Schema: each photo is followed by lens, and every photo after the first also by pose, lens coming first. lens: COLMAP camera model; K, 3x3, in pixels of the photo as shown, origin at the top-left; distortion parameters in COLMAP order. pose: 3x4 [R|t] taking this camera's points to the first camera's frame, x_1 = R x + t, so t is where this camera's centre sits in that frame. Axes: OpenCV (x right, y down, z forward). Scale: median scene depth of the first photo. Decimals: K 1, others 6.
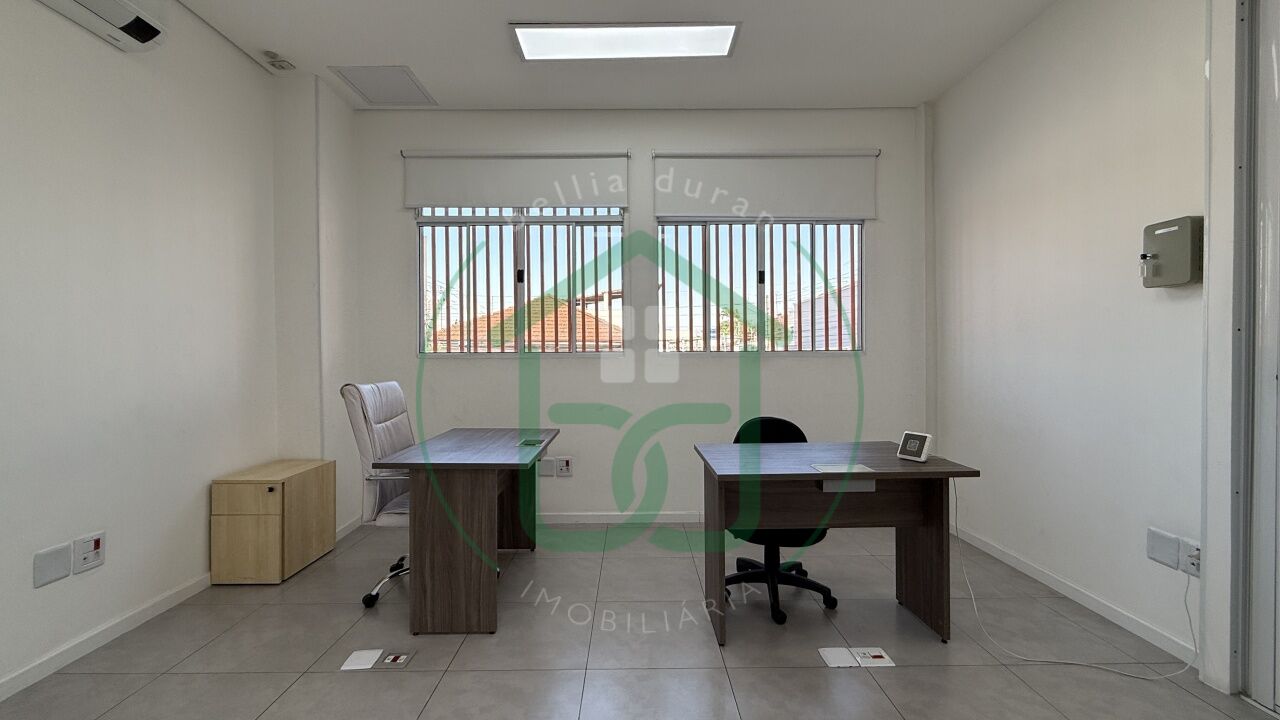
lens RADIAL K [[506.8, 0, 640.9], [0, 506.8, 361.5], [0, 0, 1]] dist [0.000701, -0.000054]
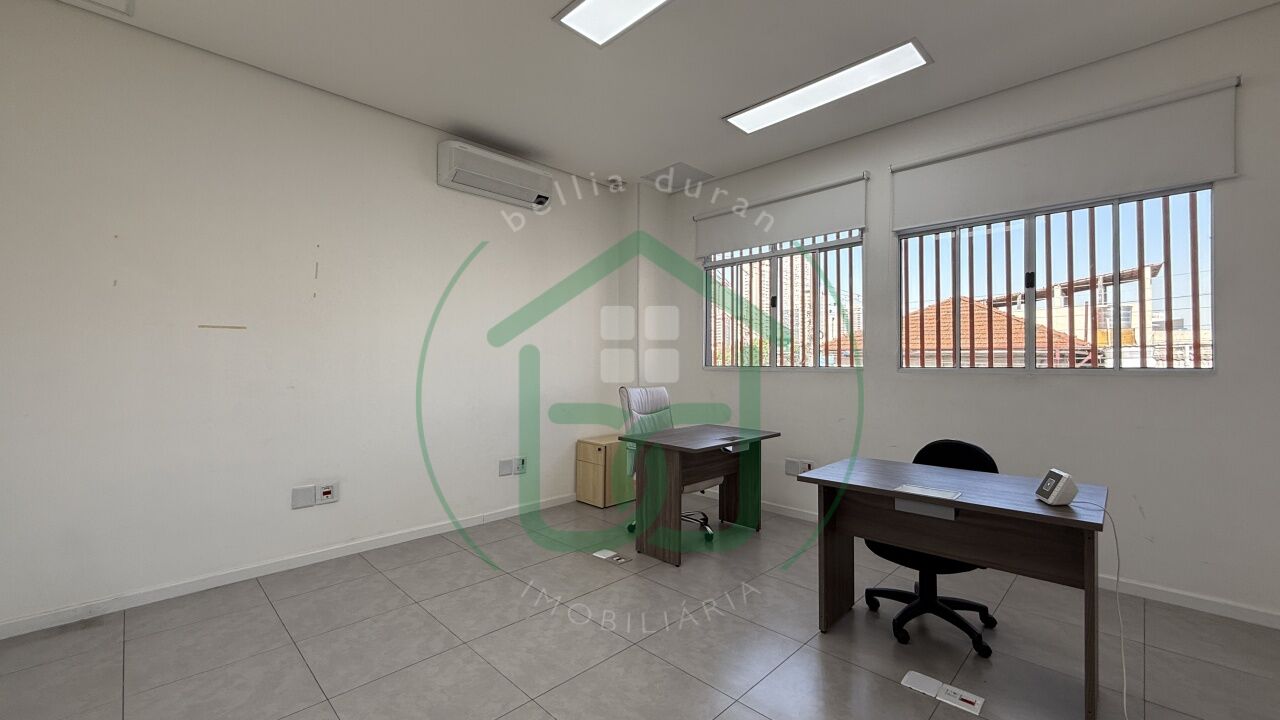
lens RADIAL K [[506.8, 0, 640.9], [0, 506.8, 361.5], [0, 0, 1]] dist [0.000701, -0.000054]
pose [[0.706927, 0.003949, -0.707275, 0.383936], [-0.015006, 0.999843, -0.009416, -0.013826], [0.707127, 0.017269, 0.706876, -0.052030]]
